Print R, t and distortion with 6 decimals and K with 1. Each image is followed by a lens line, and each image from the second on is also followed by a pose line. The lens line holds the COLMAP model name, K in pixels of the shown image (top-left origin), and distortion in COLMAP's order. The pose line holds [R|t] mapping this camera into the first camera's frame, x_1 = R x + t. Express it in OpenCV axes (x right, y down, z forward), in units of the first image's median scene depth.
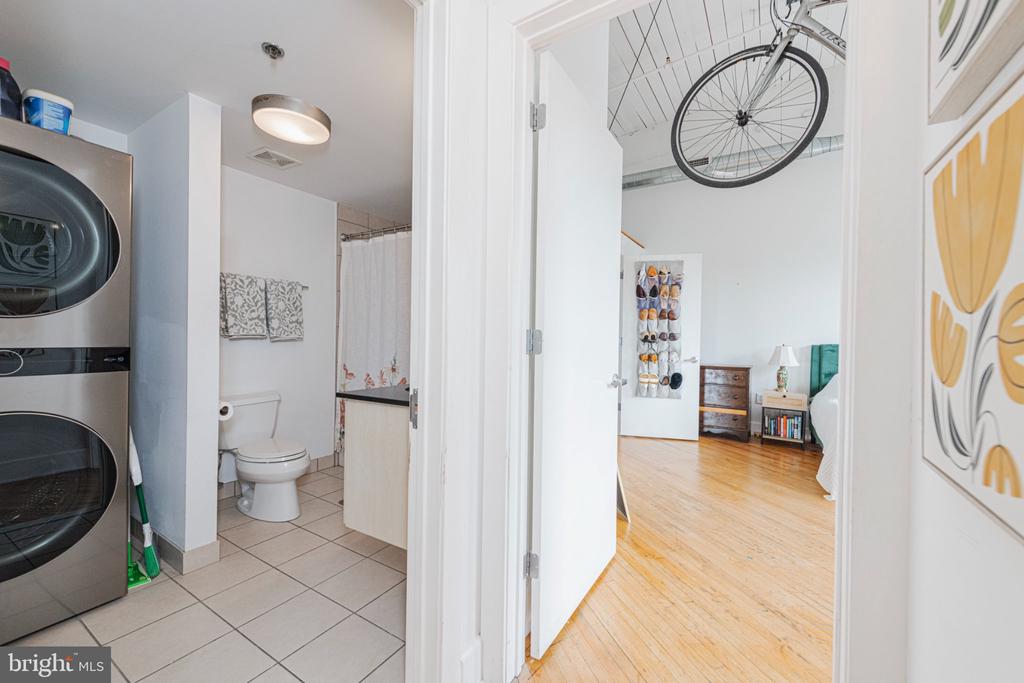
lens RADIAL K [[406.8, 0, 514.0], [0, 406.8, 341.6], [0, 0, 1]] dist [0.021275, -0.007999]
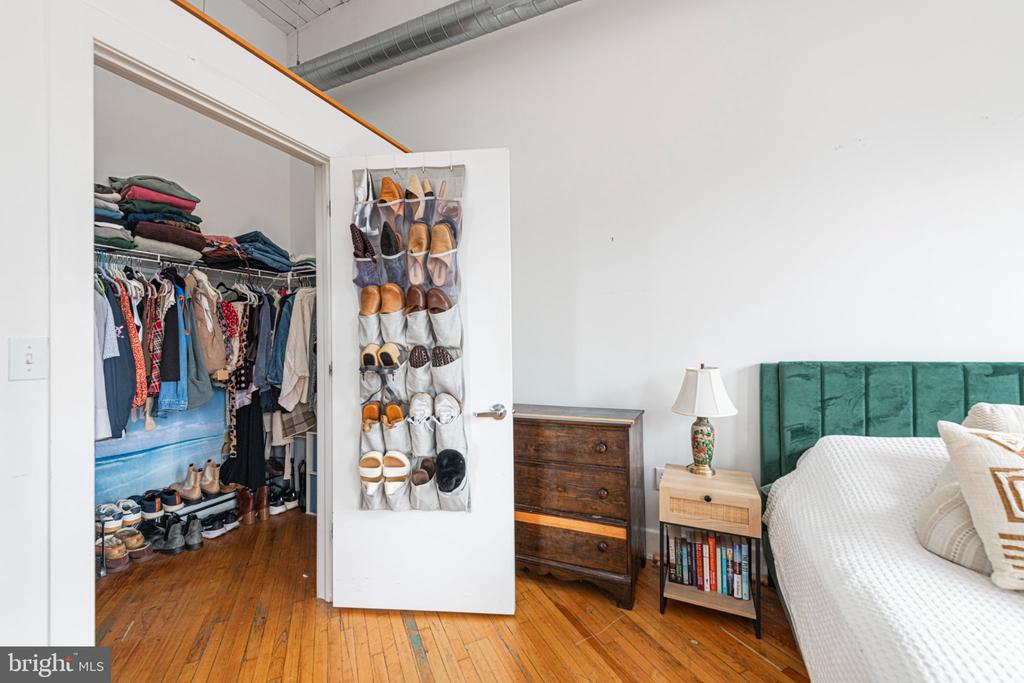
lens RADIAL K [[414.7, 0, 512.0], [0, 414.7, 341.5], [0, 0, 1]] dist [0.020557, -0.008405]
pose [[0.989943, -0.027320, 0.138800, 0.401030], [0.029422, 0.999481, -0.013117, -0.018310], [-0.138370, 0.017069, 0.990234, 0.596136]]
